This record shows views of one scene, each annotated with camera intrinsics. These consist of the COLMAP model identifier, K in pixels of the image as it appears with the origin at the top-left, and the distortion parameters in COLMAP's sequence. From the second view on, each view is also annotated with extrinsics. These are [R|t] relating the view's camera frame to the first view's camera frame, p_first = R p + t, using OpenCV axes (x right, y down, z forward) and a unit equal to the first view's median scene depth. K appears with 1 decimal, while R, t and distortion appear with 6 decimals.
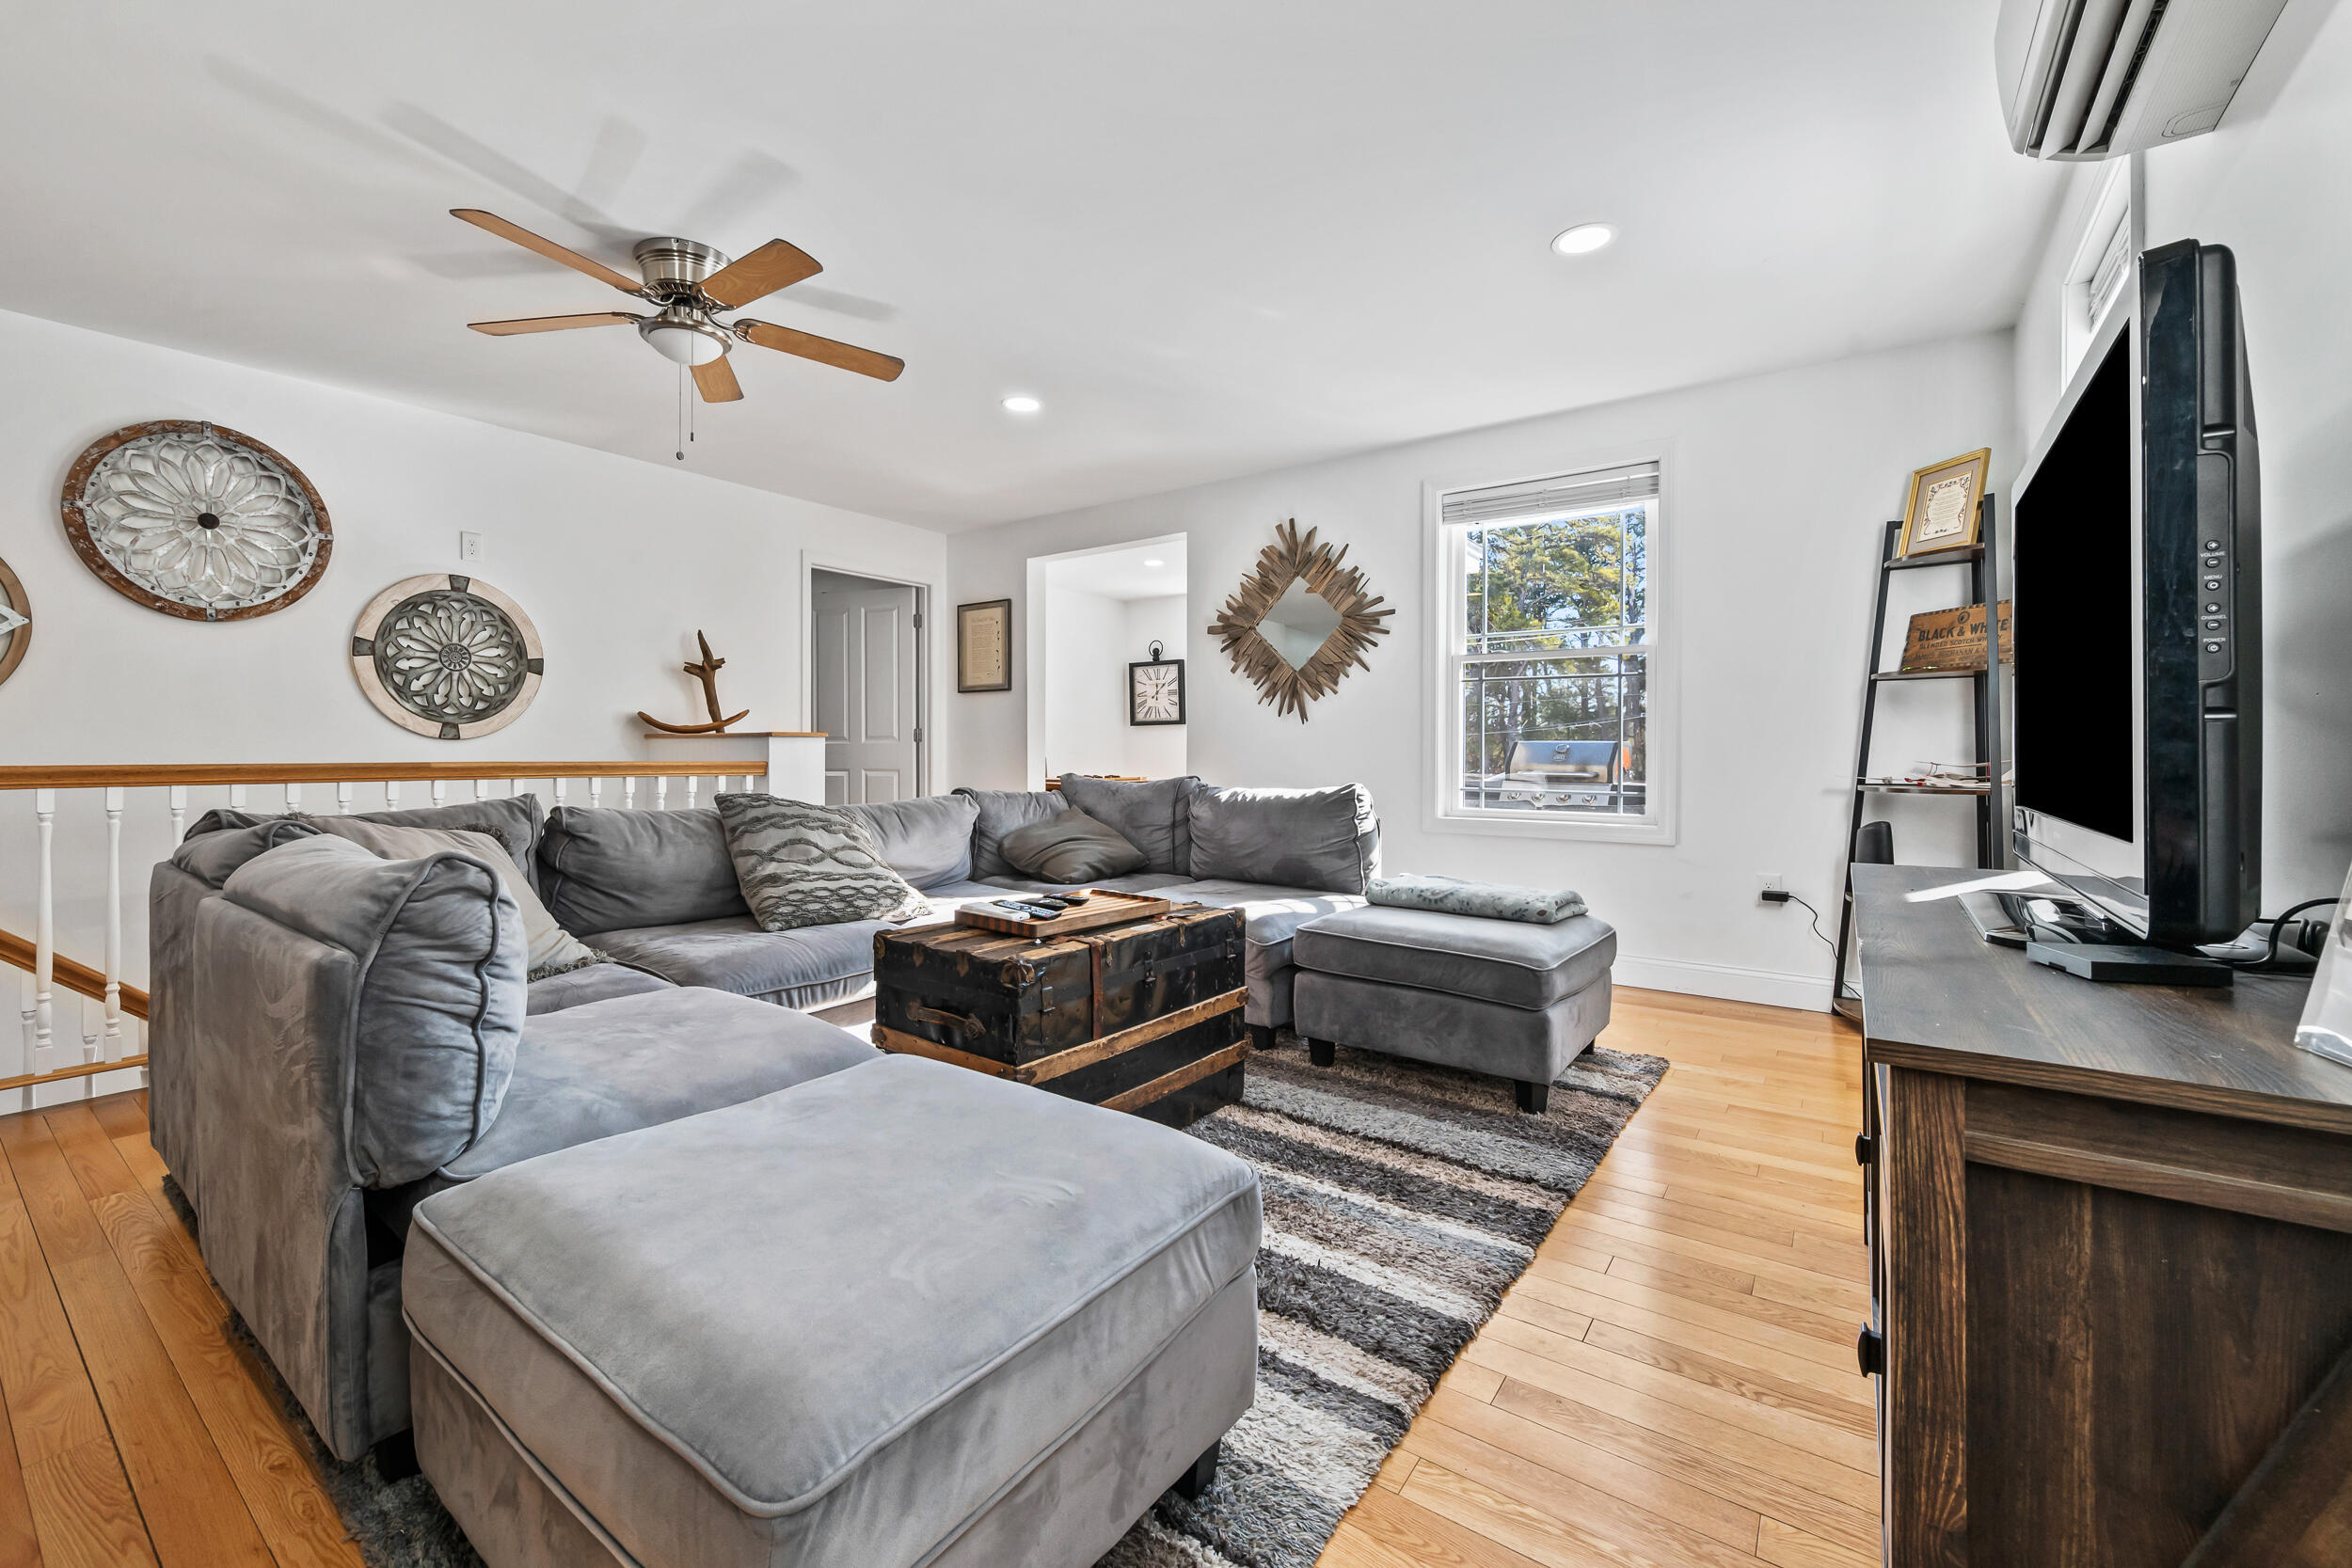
lens RADIAL K [[939.7, 0, 1164.0], [0, 939.7, 749.0], [0, 0, 1]] dist [0.000853, -0.000003]
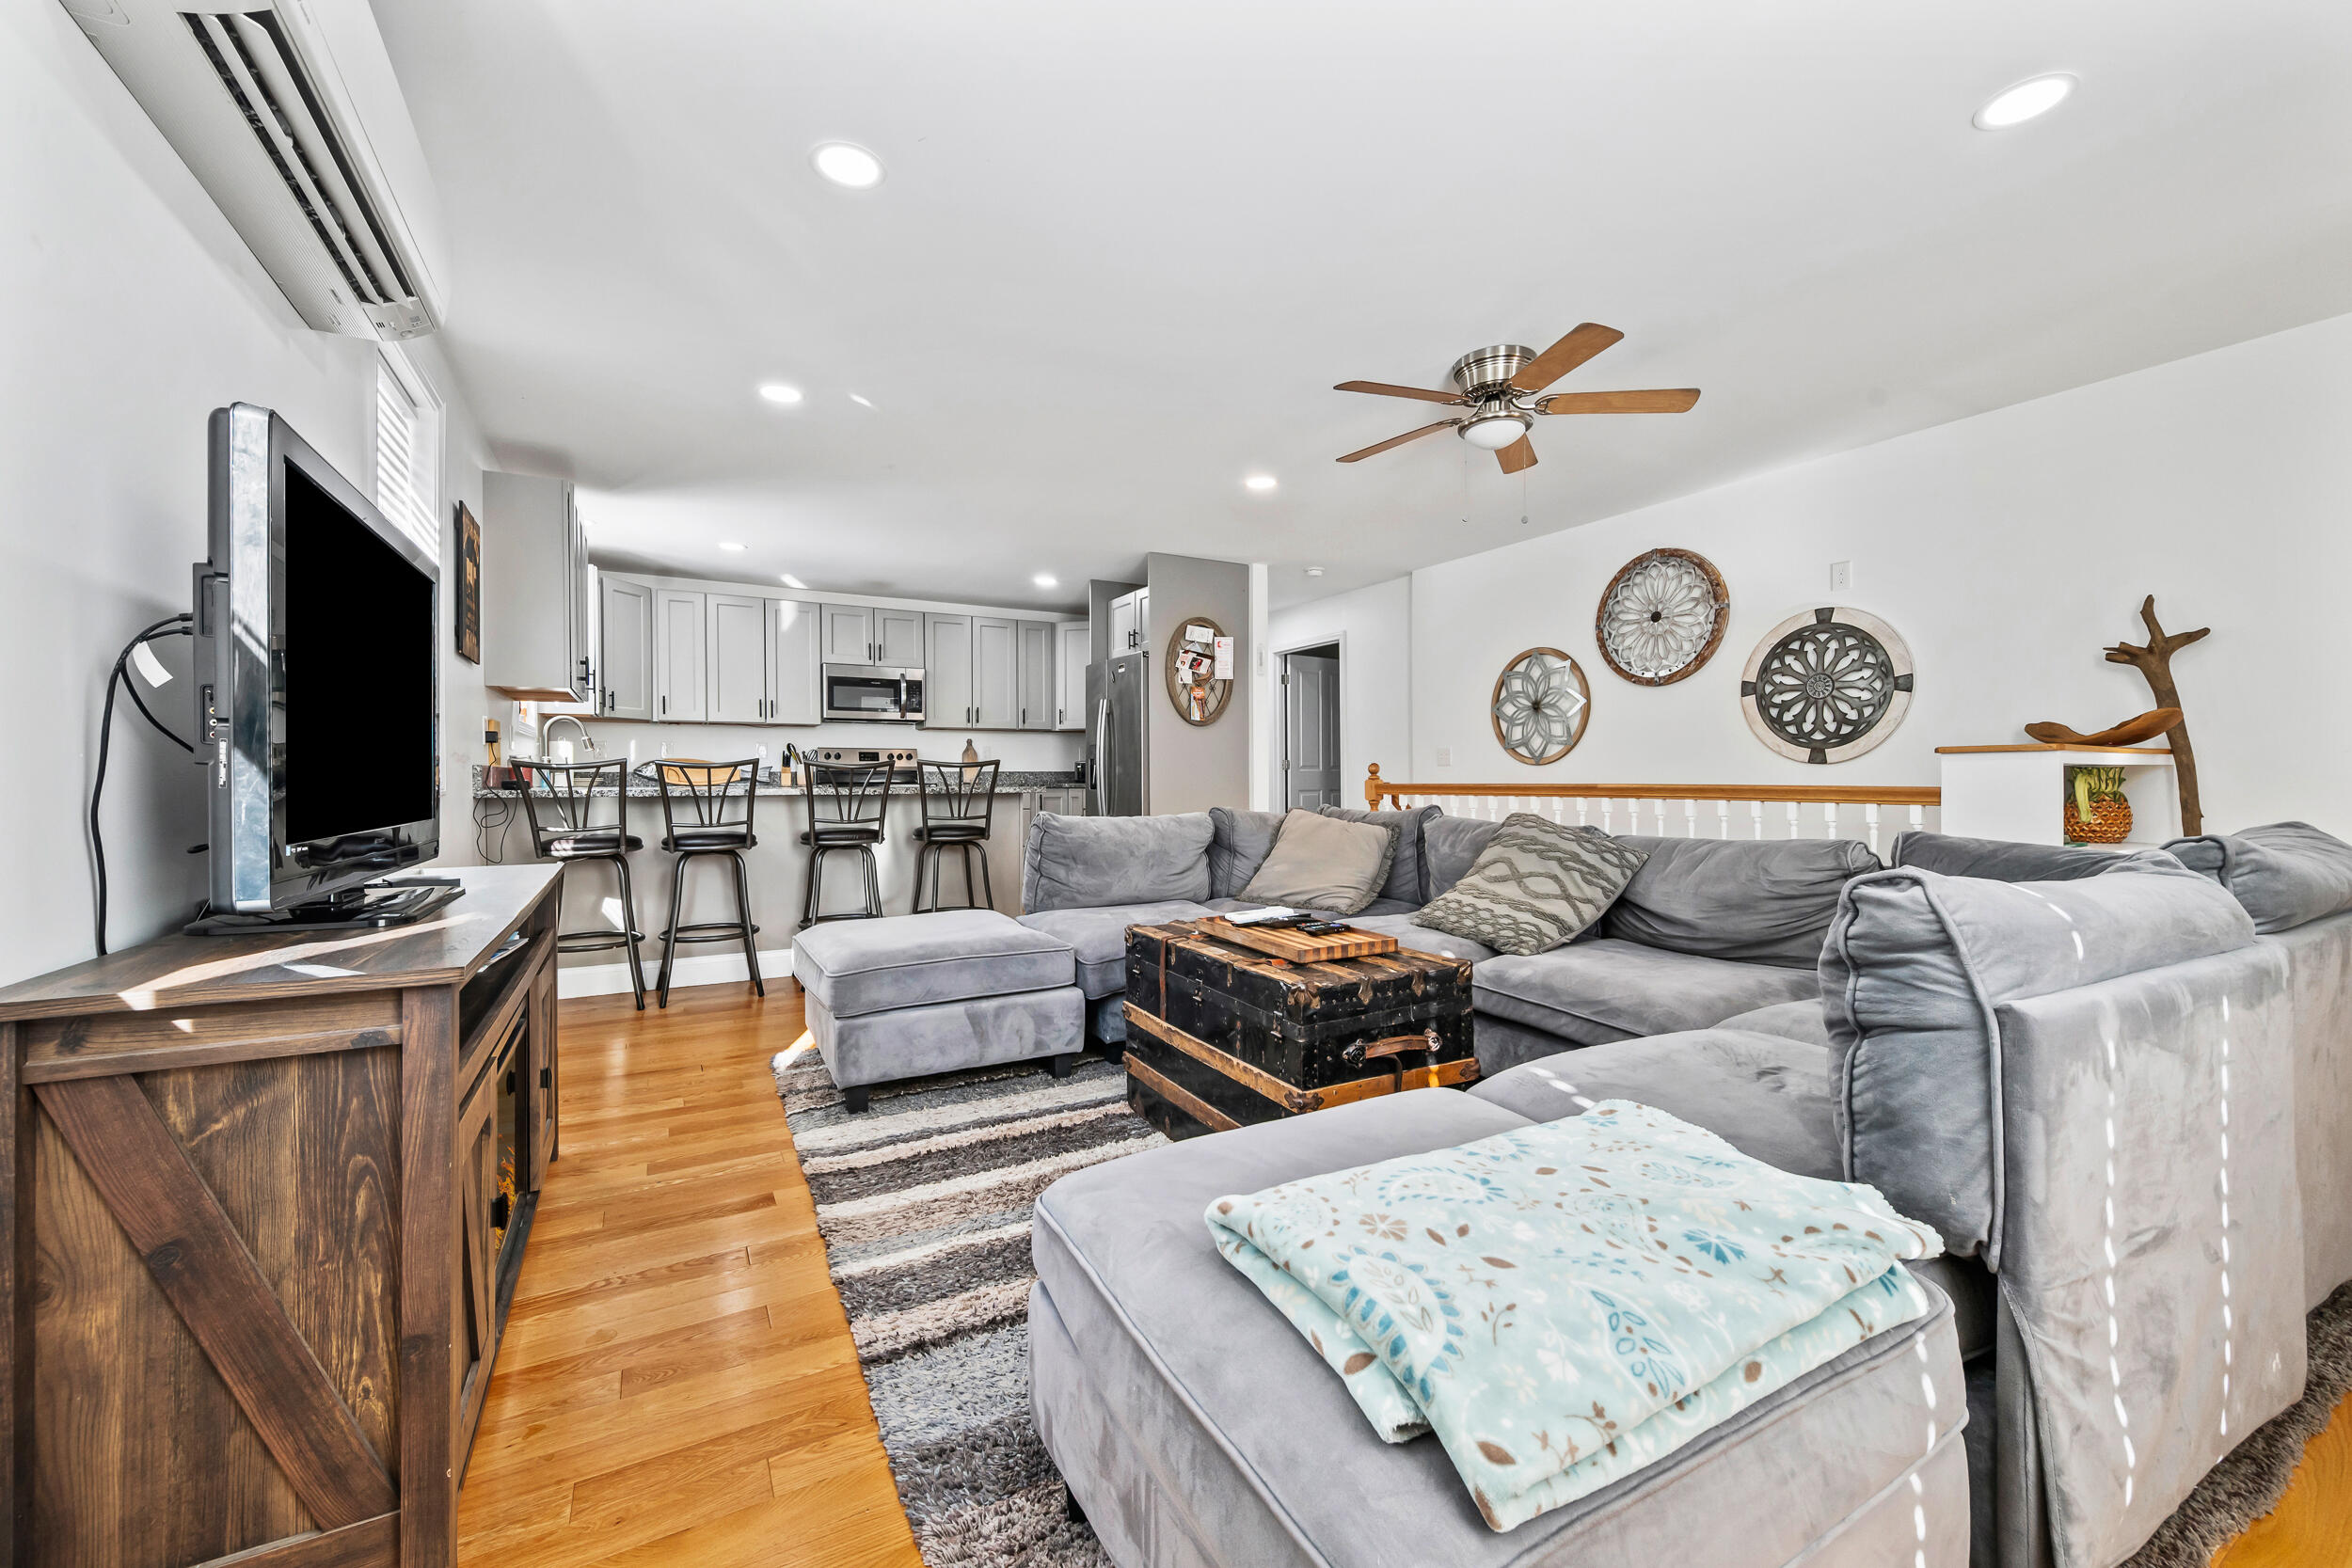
lens RADIAL K [[939.7, 0, 1175.1], [0, 939.7, 775.6], [0, 0, 1]] dist [0.000853, -0.000003]
pose [[-0.416553, -0.001291, -0.909110, 0.531371], [0.005697, 0.999976, -0.004030, 0.003610], [0.909093, -0.006858, -0.416536, 0.806432]]
